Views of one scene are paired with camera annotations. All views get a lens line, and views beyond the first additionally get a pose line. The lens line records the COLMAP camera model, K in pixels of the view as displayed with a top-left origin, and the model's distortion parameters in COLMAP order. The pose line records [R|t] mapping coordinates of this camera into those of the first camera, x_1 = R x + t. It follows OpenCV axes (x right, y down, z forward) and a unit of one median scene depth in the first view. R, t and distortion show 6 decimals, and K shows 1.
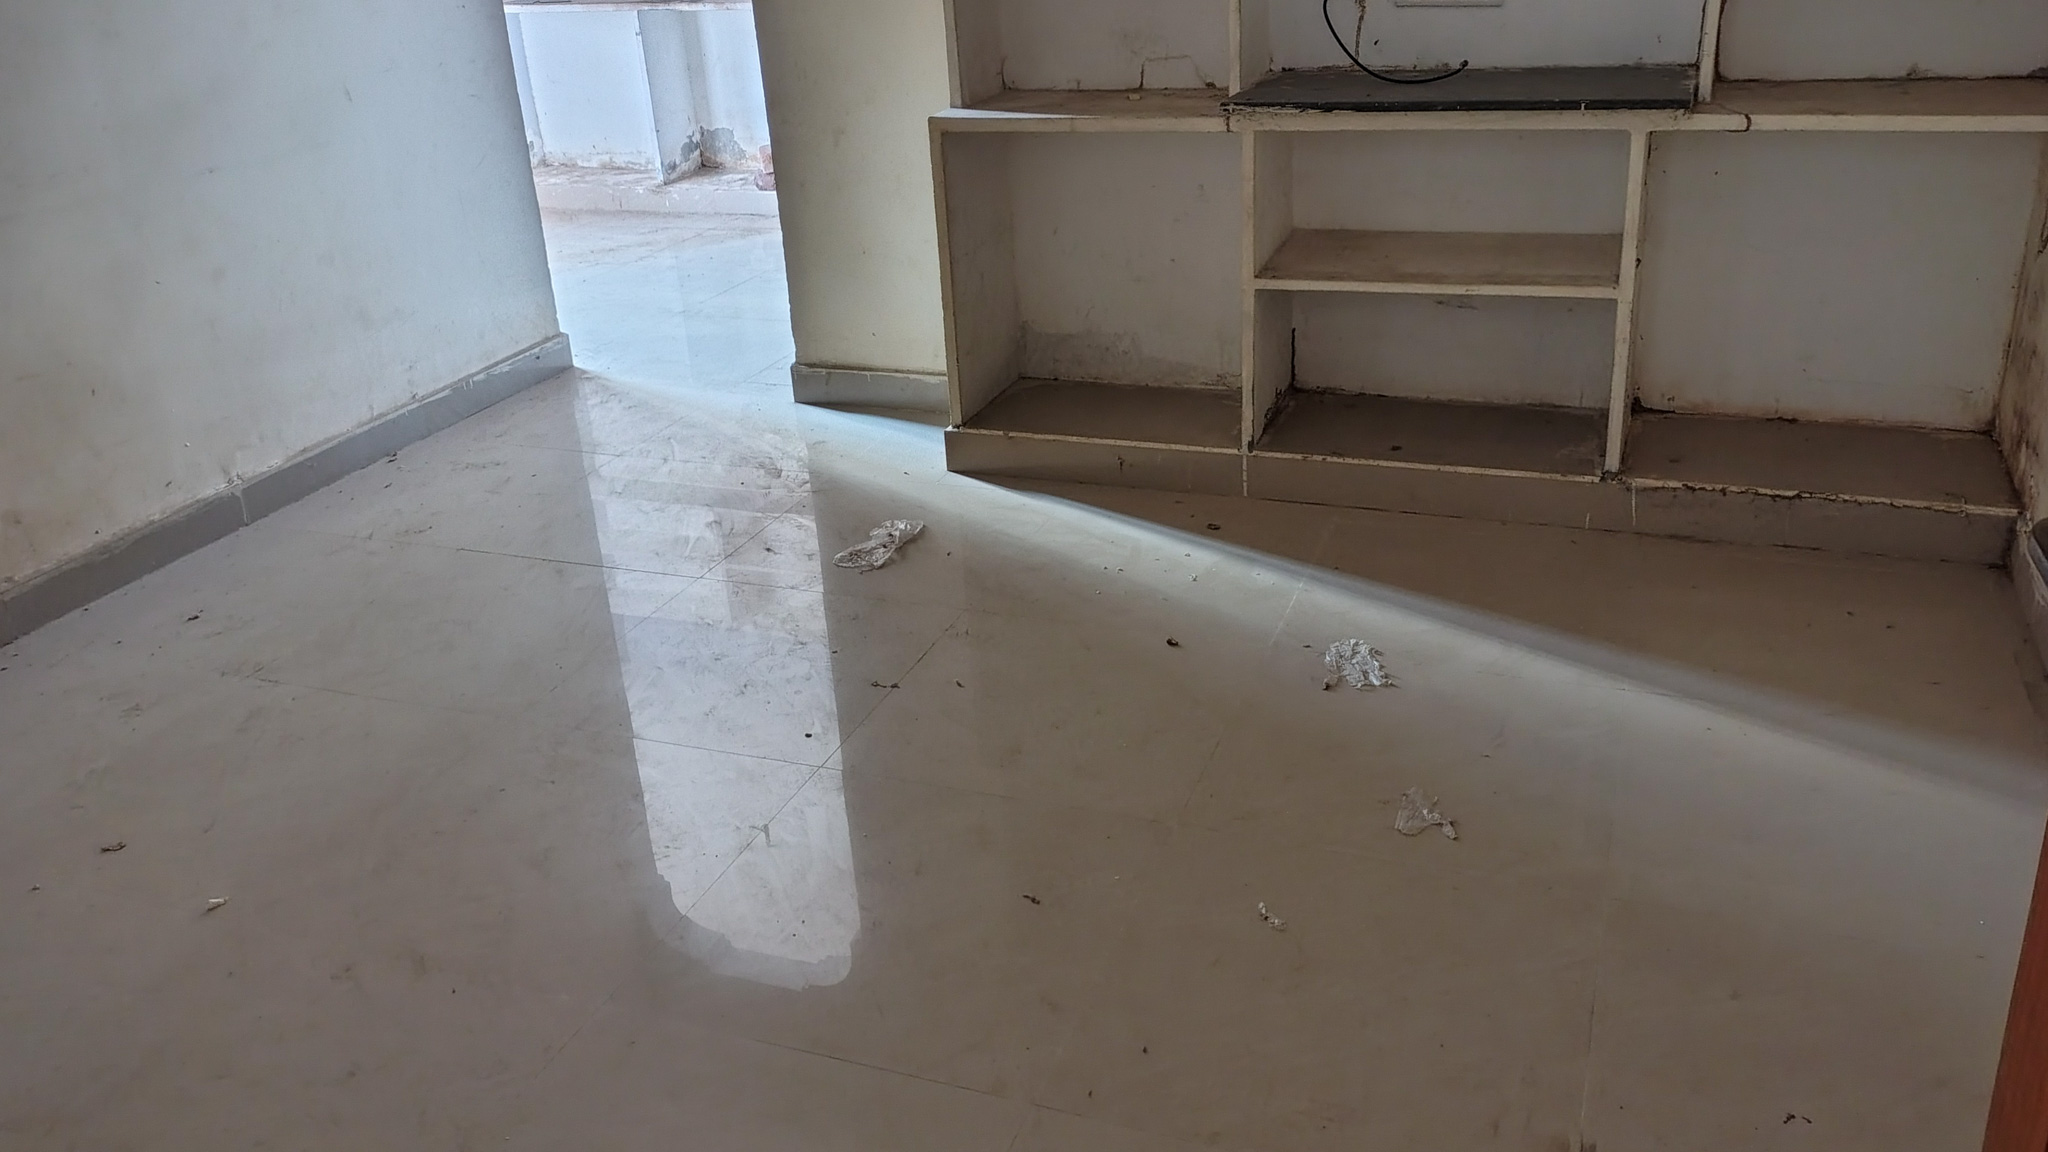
lens RADIAL K [[1588.1, 0, 1026.9], [0, 1588.1, 507.8], [0, 0, 1]] dist [0.121830, -0.232799]
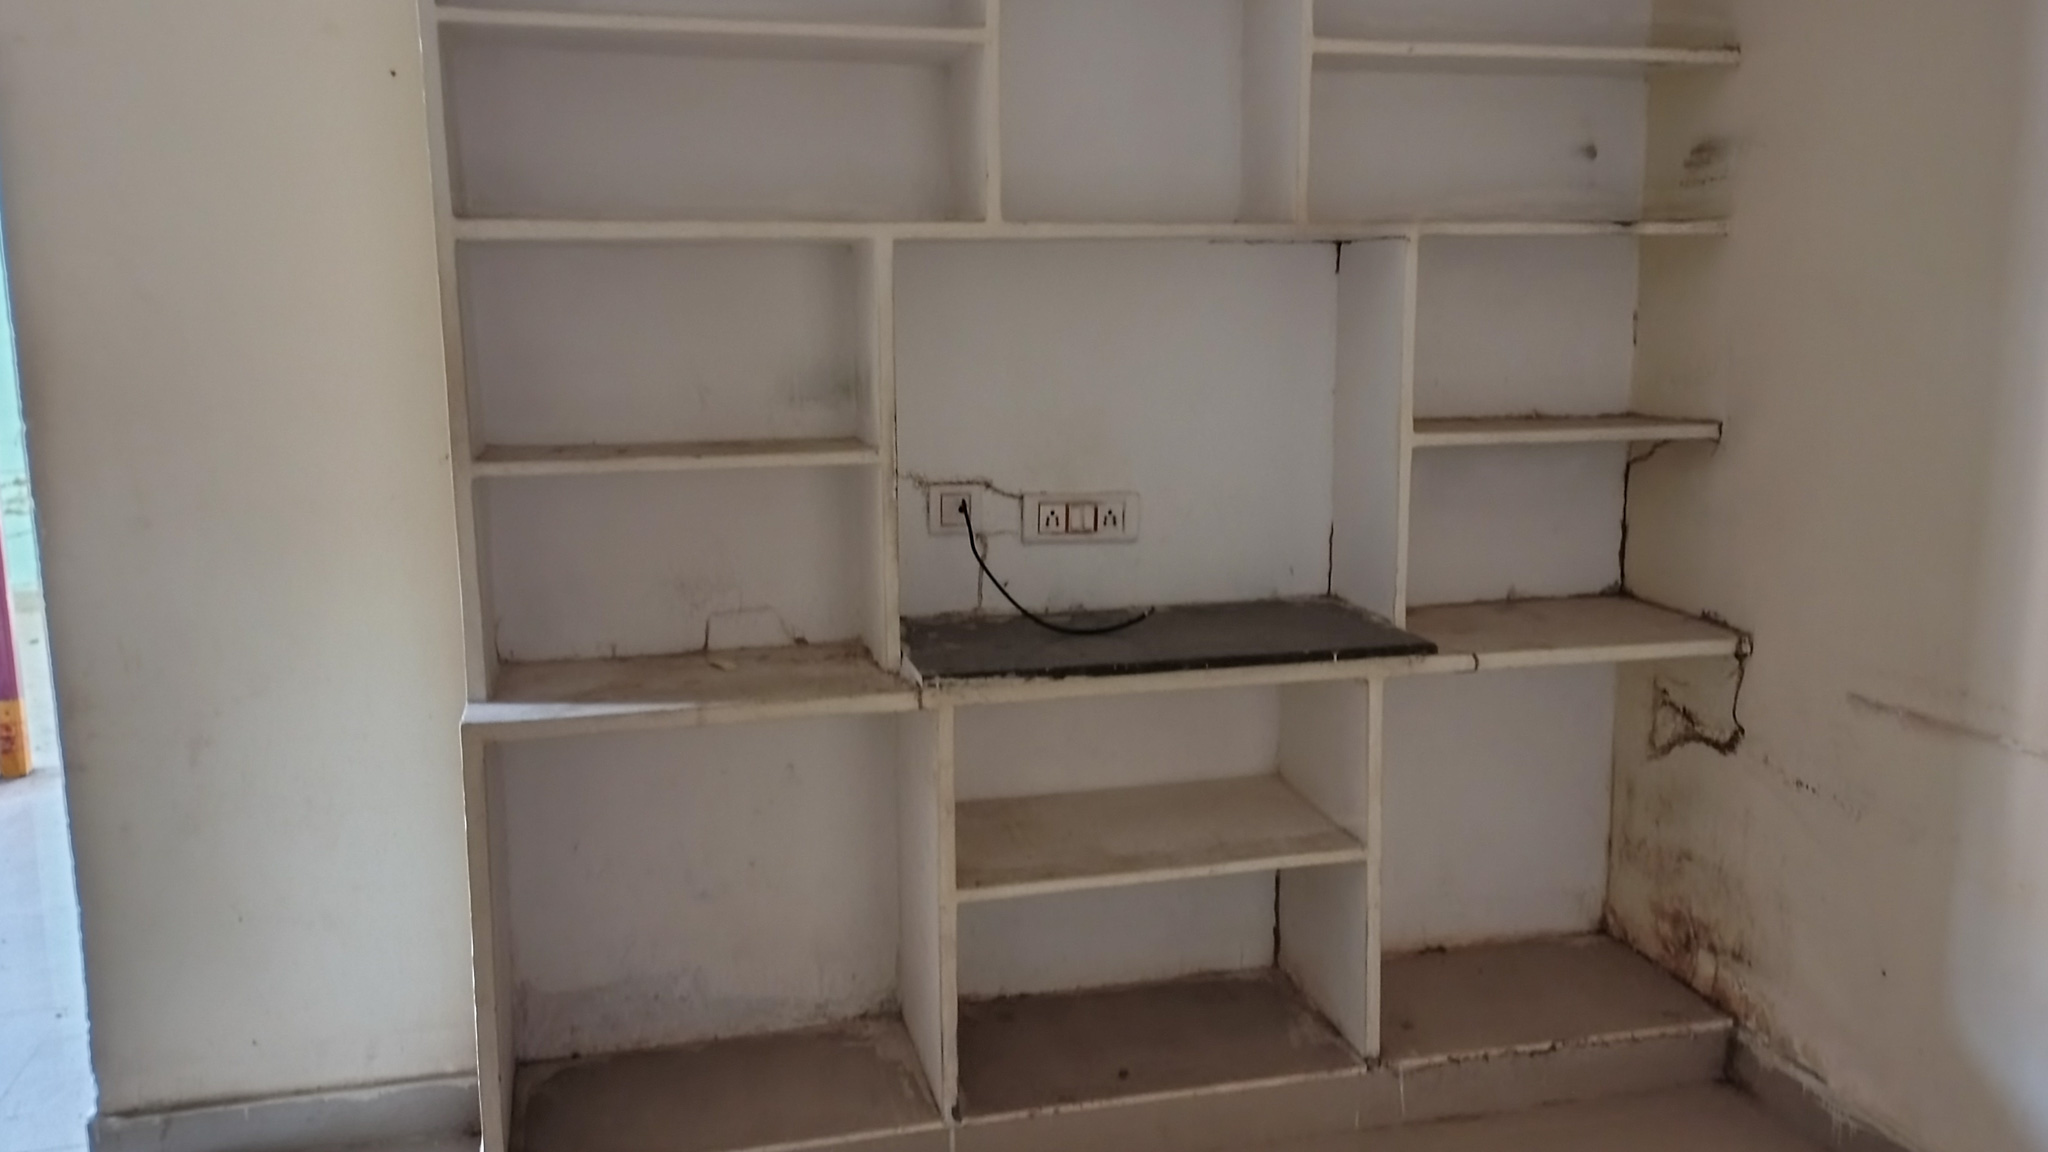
lens RADIAL K [[1578.9, 0, 1025.5], [0, 1578.9, 553.8], [0, 0, 1]] dist [0.092152, -0.120414]
pose [[0.811091, -0.041371, 0.583456, -0.243883], [0.184902, 0.964480, -0.188653, -0.137437], [-0.554926, 0.260897, 0.789930, 0.313203]]
